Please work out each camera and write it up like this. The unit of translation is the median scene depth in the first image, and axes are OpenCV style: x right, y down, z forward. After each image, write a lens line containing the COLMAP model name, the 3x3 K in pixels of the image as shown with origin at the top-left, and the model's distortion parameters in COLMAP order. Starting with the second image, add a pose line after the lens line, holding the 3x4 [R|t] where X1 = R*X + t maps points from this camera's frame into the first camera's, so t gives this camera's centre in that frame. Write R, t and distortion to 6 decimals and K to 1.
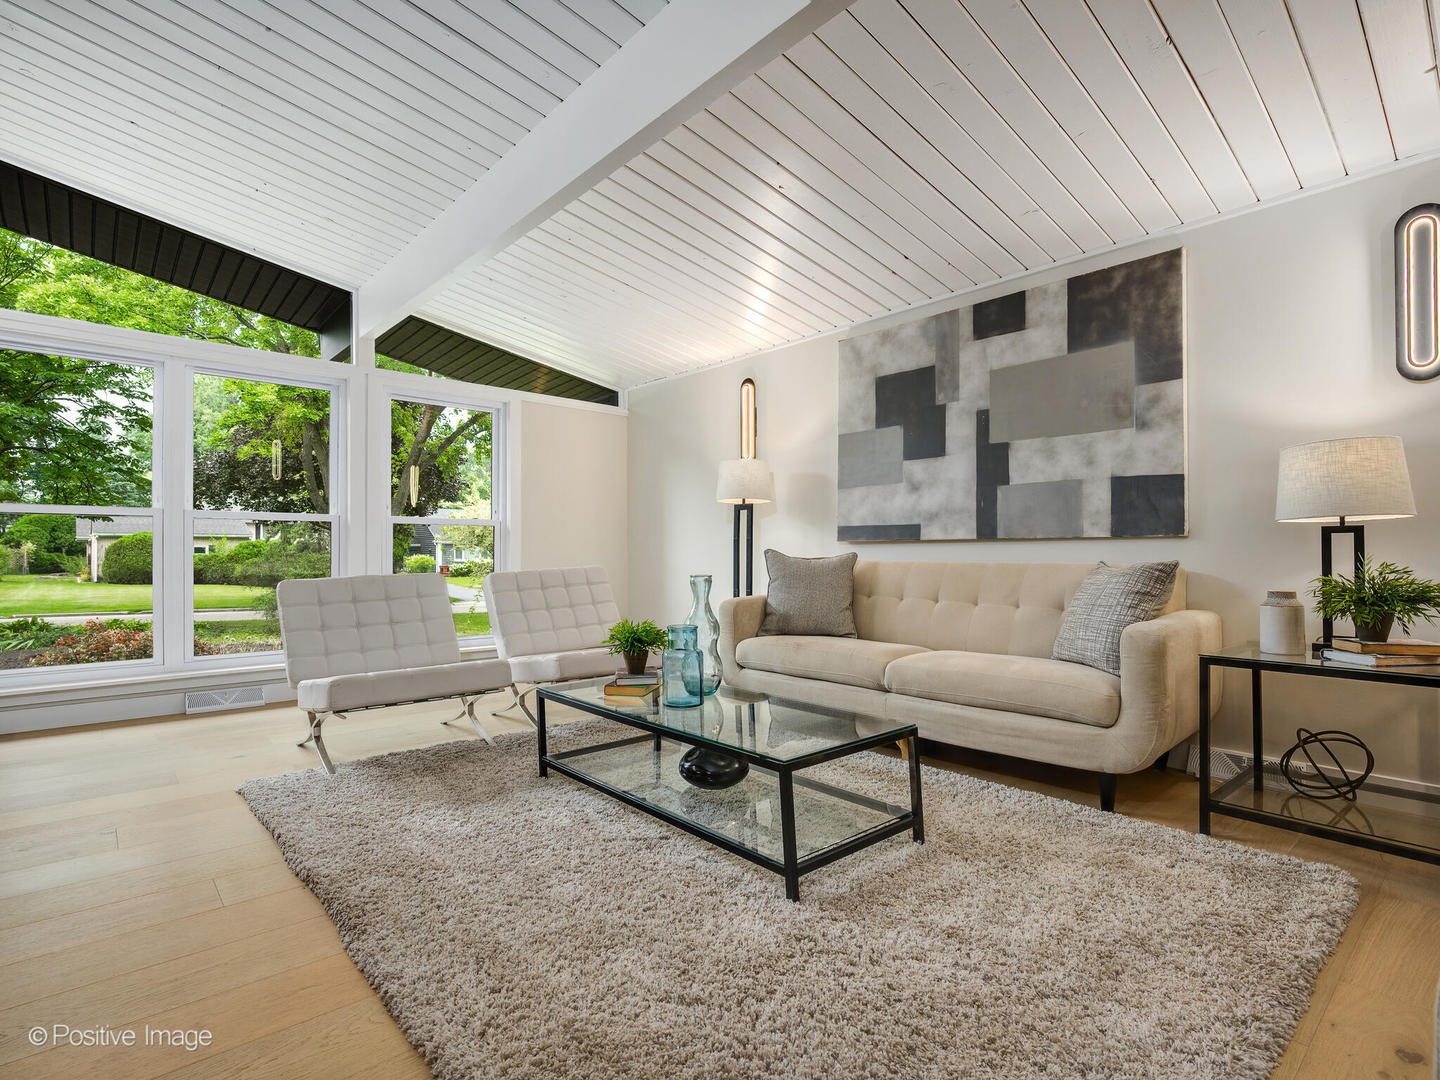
lens RADIAL K [[703.3, 0, 712.8], [0, 703.3, 557.0], [0, 0, 1]] dist [-0.003388, -0.000558]
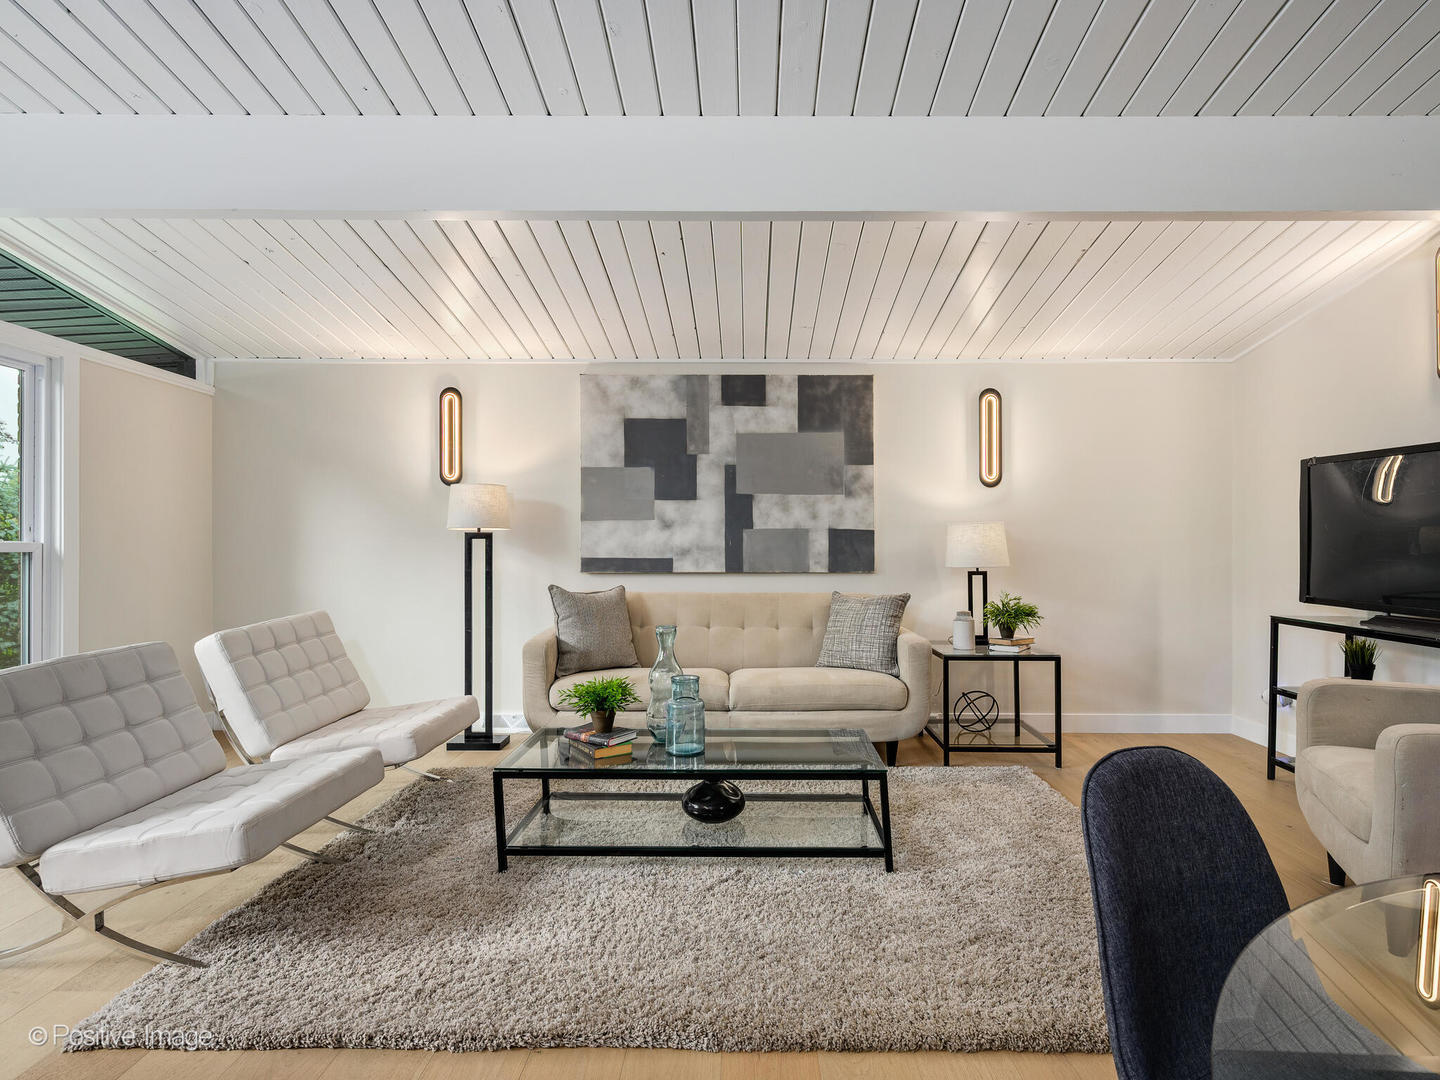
lens RADIAL K [[765.5, 0, 733.7], [0, 765.5, 548.9], [0, 0, 1]] dist [0.005929, 0.000421]
pose [[0.673136, -0.000757, 0.739518, -0.569631], [0.004051, 0.999988, -0.002664, -0.061310], [-0.739507, 0.004790, 0.673131, 0.114108]]
